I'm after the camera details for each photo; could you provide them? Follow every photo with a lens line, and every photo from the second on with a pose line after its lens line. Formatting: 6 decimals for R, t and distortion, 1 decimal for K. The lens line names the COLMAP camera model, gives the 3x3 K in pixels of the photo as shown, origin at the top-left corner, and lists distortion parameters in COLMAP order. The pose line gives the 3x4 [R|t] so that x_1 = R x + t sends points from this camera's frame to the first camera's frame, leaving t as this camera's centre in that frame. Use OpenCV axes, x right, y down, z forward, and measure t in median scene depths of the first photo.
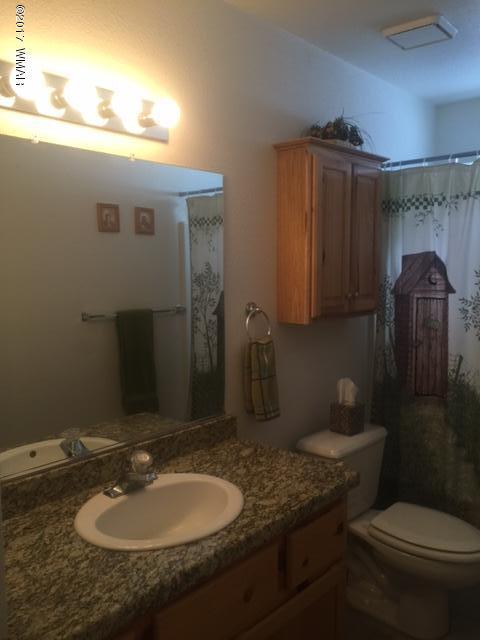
lens RADIAL K [[540.9, 0, 242.4], [0, 540.9, 319.0], [0, 0, 1]] dist [0.061536, -0.068116]
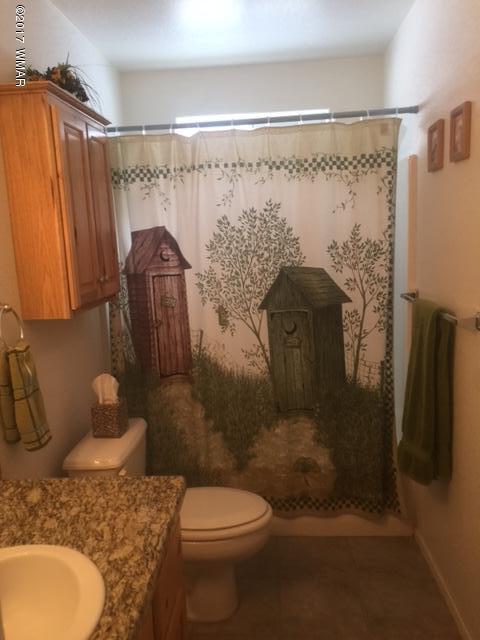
lens RADIAL K [[540.9, 0, 236.9], [0, 540.9, 323.6], [0, 0, 1]] dist [0.061536, -0.068116]
pose [[0.786706, -0.131608, 0.603136, -0.169079], [0.103382, 0.991300, 0.081461, -0.022183], [-0.608609, -0.001732, 0.793468, 0.189528]]
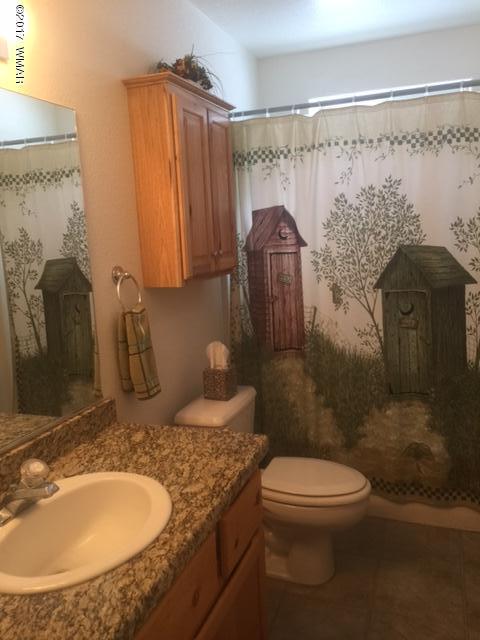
lens RADIAL K [[540.9, 0, 237.4], [0, 540.9, 321.9], [0, 0, 1]] dist [0.061536, -0.068116]
pose [[0.928383, -0.101837, 0.357398, -0.117485], [0.079874, 0.993924, 0.075725, 0.006539], [-0.362939, -0.041755, 0.930877, 0.114195]]
